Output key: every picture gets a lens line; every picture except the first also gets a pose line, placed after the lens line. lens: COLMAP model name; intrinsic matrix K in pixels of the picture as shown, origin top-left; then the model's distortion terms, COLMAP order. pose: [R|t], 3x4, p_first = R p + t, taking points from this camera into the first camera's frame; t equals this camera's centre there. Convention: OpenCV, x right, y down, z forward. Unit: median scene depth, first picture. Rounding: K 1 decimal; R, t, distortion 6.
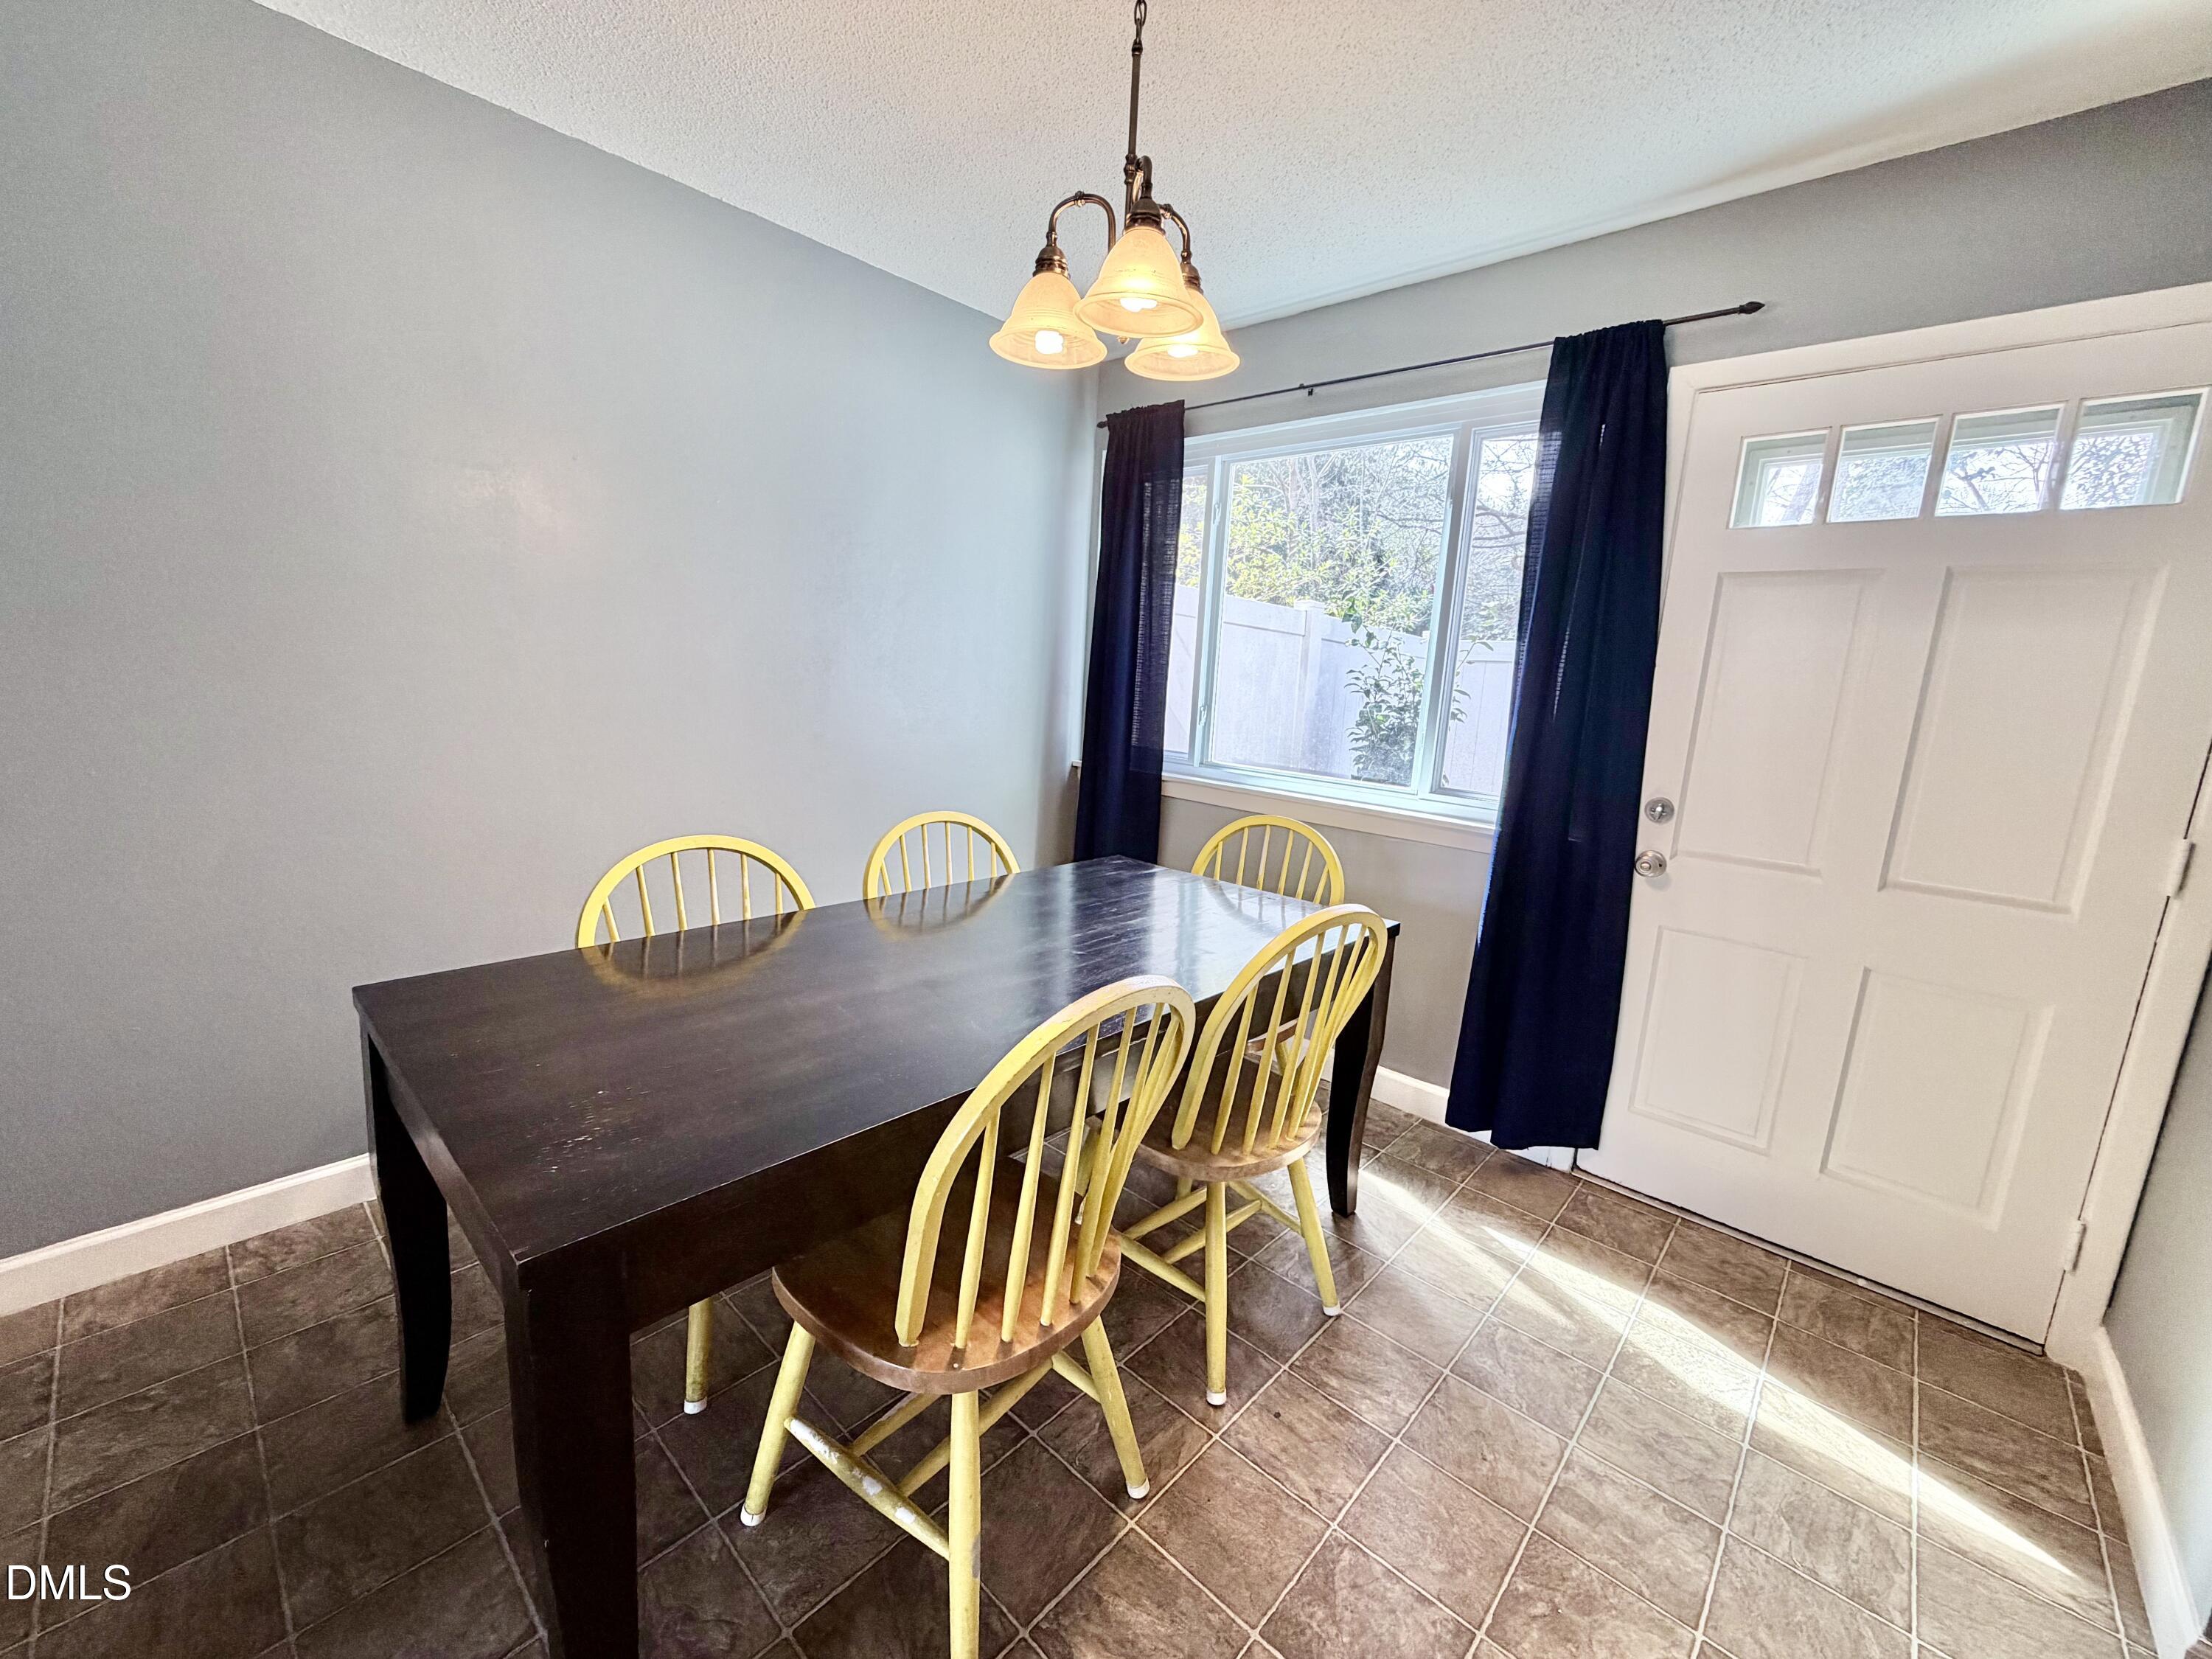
lens RADIAL K [[871.7, 0, 1099.7], [0, 871.7, 835.8], [0, 0, 1]] dist [0.000834, 0.000280]
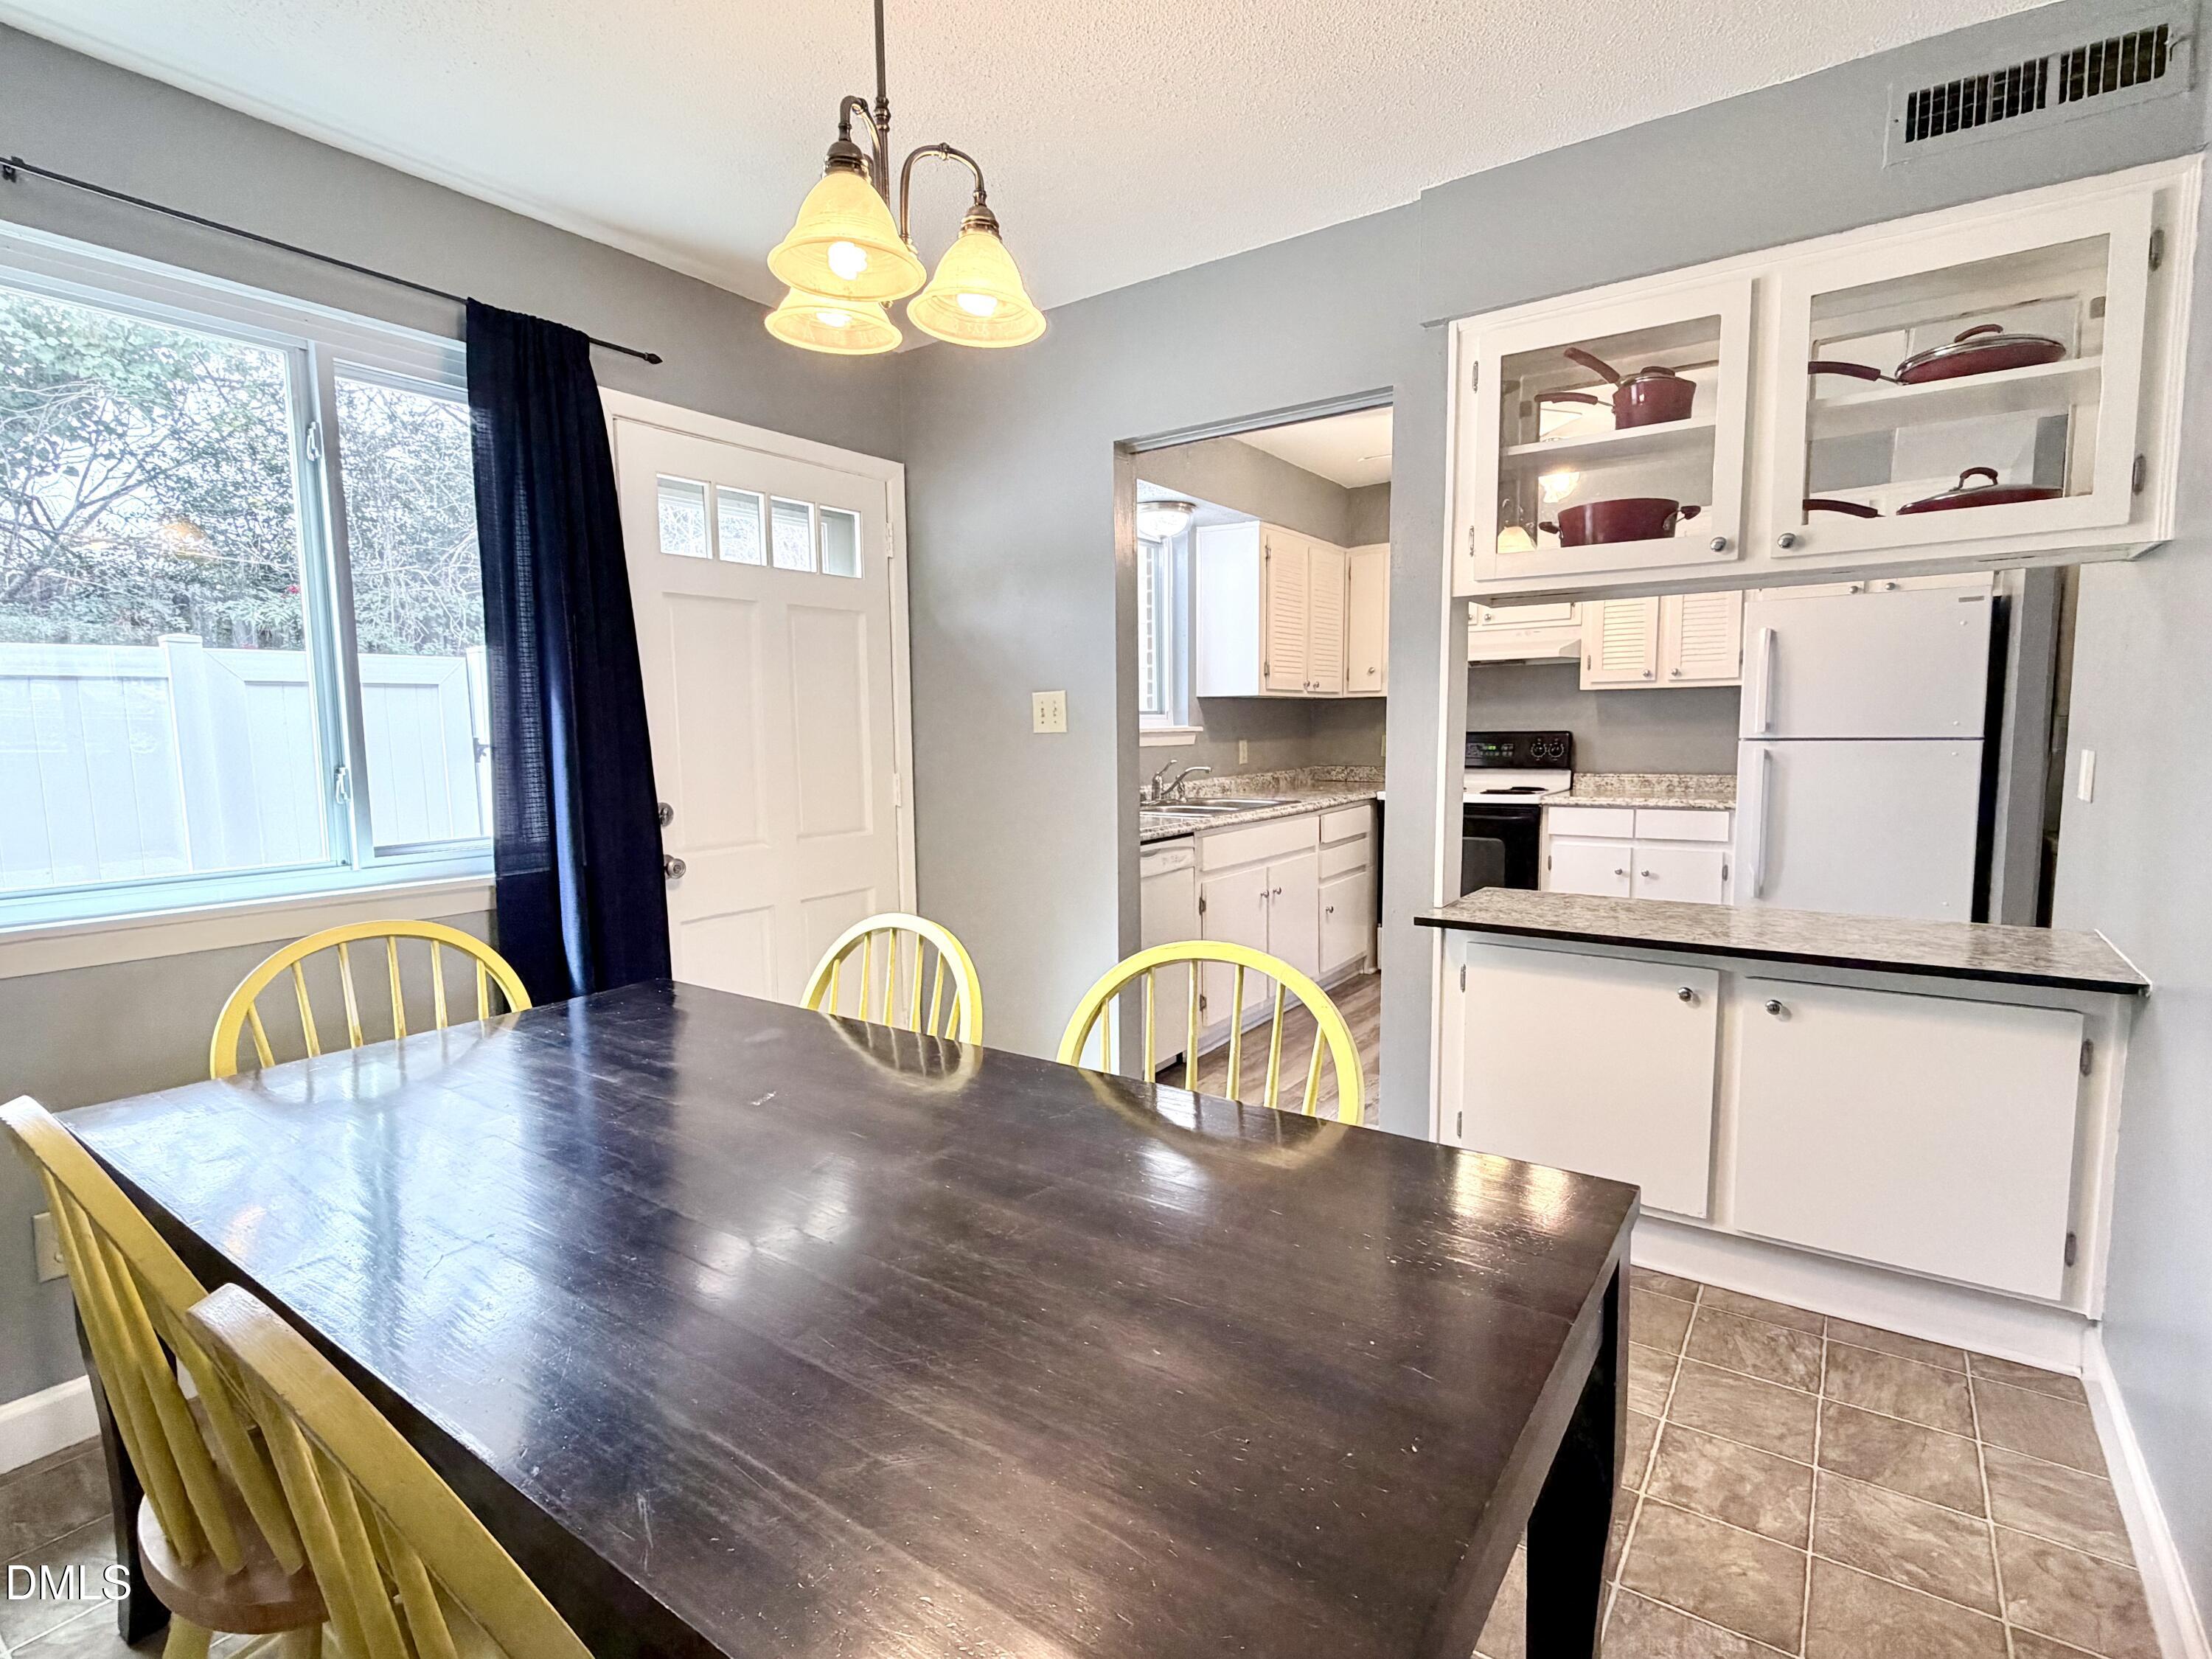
lens RADIAL K [[1060.1, 0, 1112.4], [0, 1060.1, 824.8], [0, 0, 1]] dist [-0.001687, -0.000528]
pose [[-0.122754, -0.150604, 0.980943, -0.746178], [0.186660, 0.967275, 0.171864, -0.150239], [-0.974725, 0.204200, -0.090625, 0.669997]]
